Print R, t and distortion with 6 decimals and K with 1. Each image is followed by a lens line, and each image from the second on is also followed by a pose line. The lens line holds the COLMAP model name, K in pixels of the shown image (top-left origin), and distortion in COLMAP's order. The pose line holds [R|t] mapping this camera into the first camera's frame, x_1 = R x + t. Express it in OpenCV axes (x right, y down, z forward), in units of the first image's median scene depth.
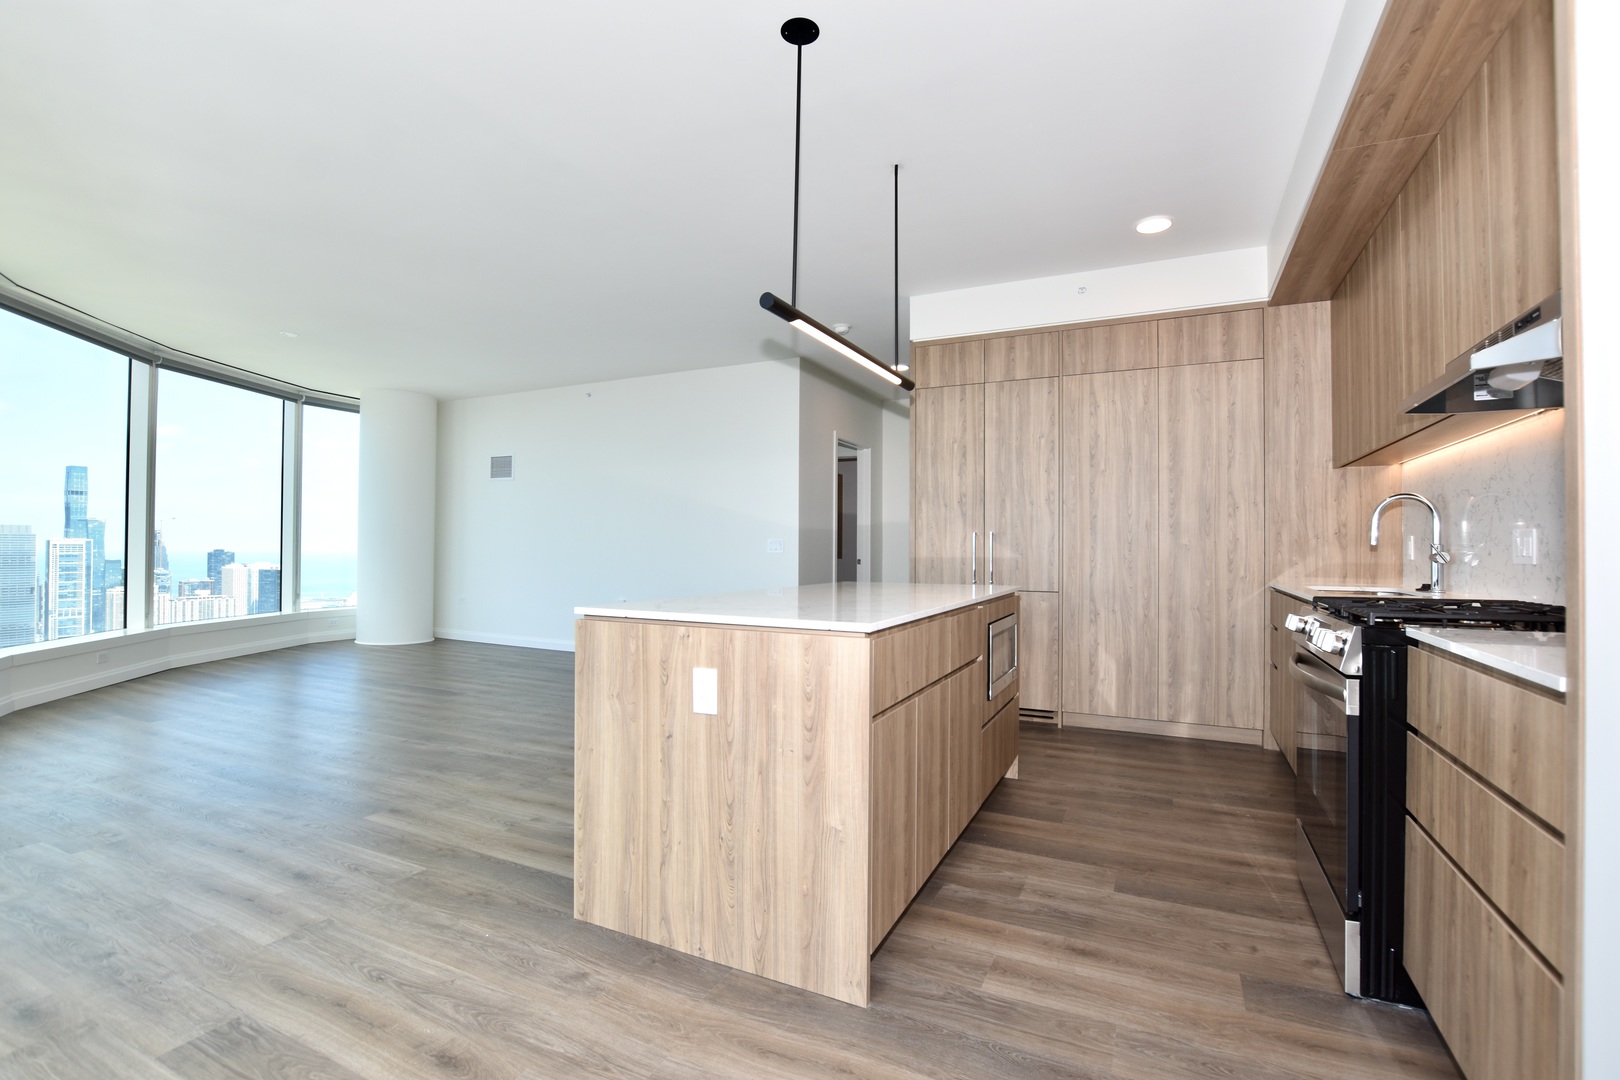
lens RADIAL K [[729.7, 0, 813.2], [0, 729.7, 539.5], [0, 0, 1]] dist [-0.034448, 0.004935]
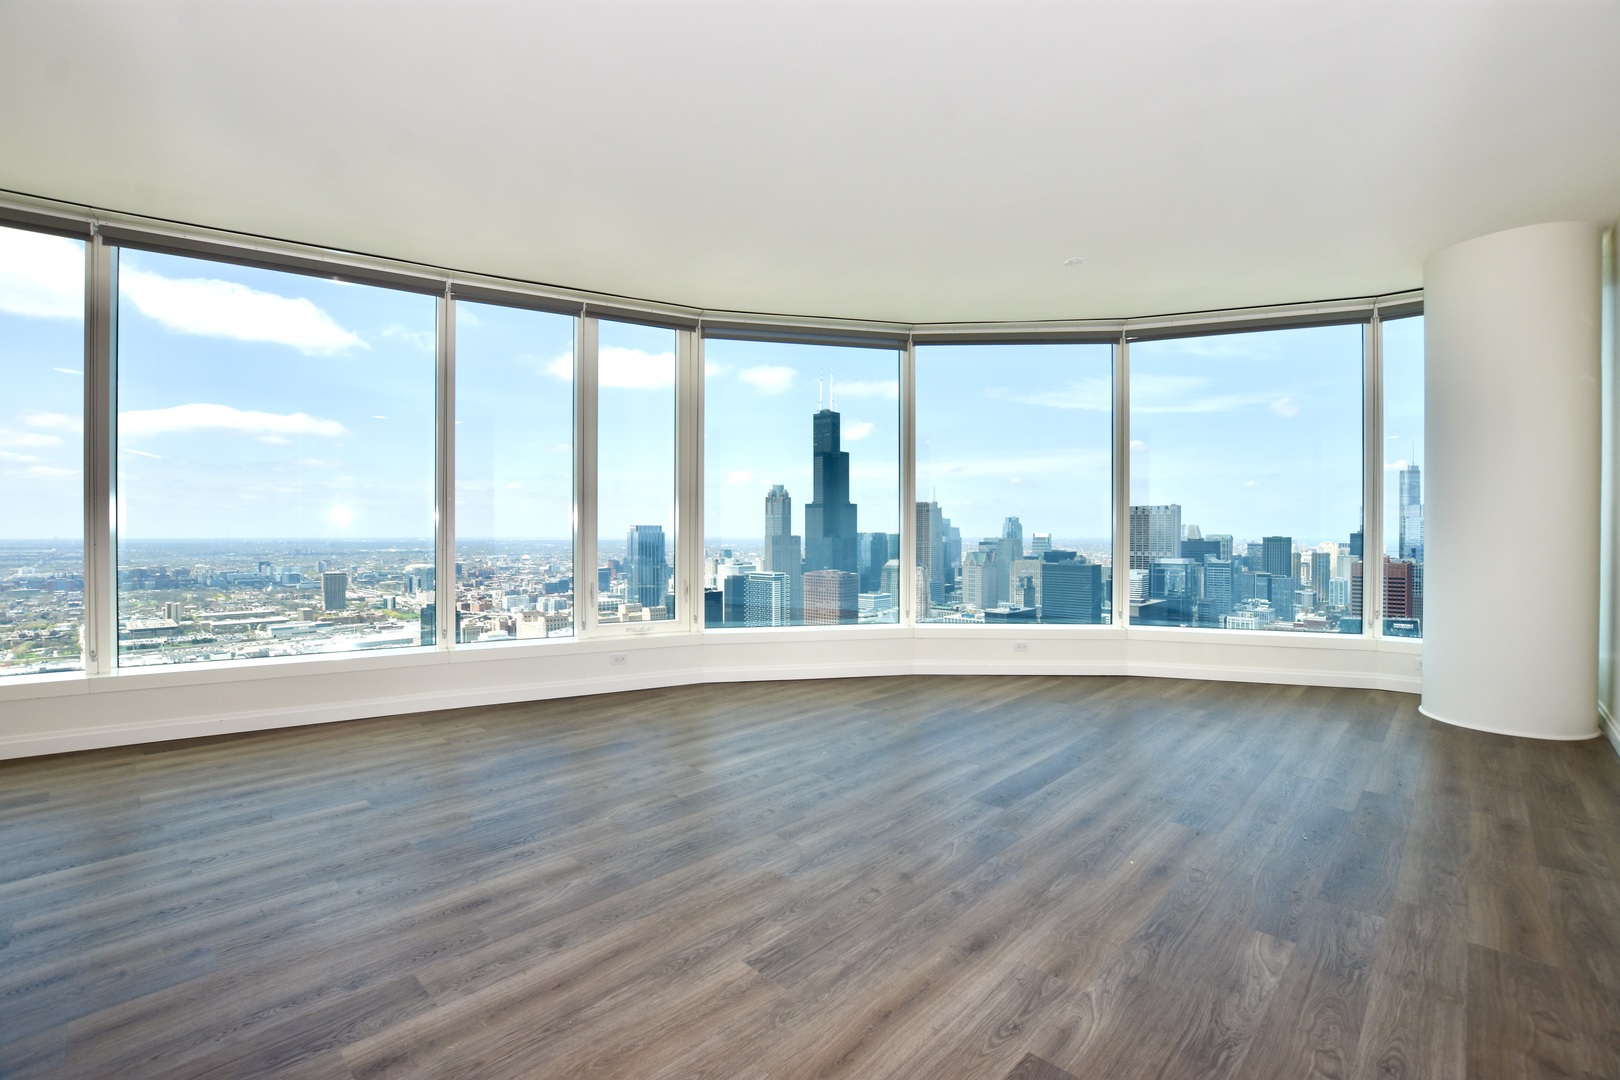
lens RADIAL K [[712.3, 0, 812.2], [0, 712.3, 538.8], [0, 0, 1]] dist [-0.035507, 0.004929]
pose [[-0.307856, 0.002813, -0.951429, 0.099975], [0.008896, 0.999960, 0.000078, 0.008979], [0.951391, -0.008440, -0.307869, 1.370614]]
